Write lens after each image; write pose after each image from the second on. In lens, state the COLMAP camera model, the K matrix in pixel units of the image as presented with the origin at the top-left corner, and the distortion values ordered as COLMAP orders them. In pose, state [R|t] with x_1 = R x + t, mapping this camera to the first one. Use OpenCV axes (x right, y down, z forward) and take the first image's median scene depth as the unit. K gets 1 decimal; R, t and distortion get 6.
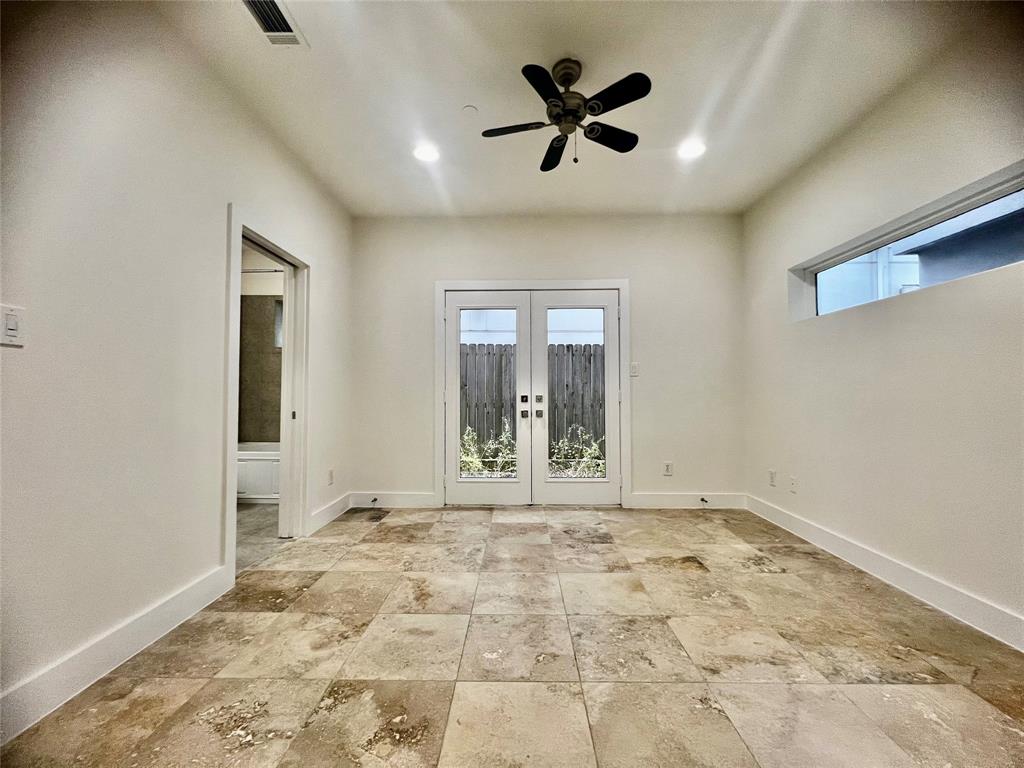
lens RADIAL K [[408.9, 0, 512.8], [0, 408.9, 385.0], [0, 0, 1]] dist [0.002961, -0.000326]
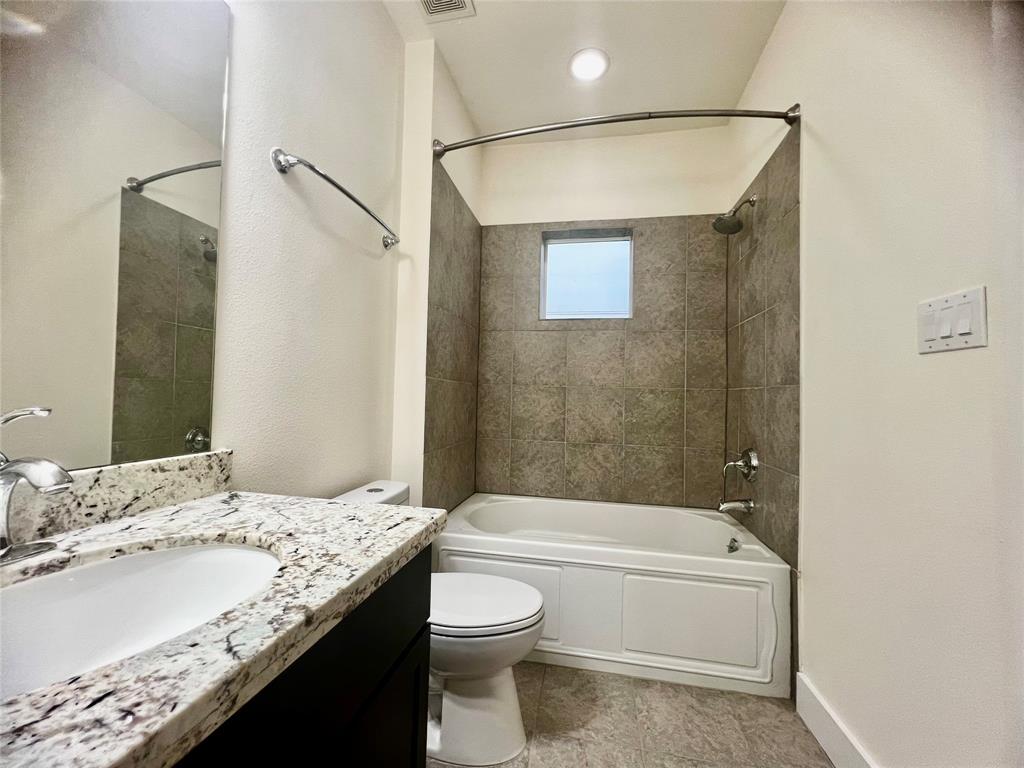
lens RADIAL K [[408.9, 0, 513.5], [0, 408.9, 384.3], [0, 0, 1]] dist [0.002961, -0.000326]
pose [[0.984429, 0.020088, -0.174630, -0.521652], [-0.021984, 0.999718, -0.008932, -0.001598], [0.174401, 0.012632, 0.984594, 0.468869]]
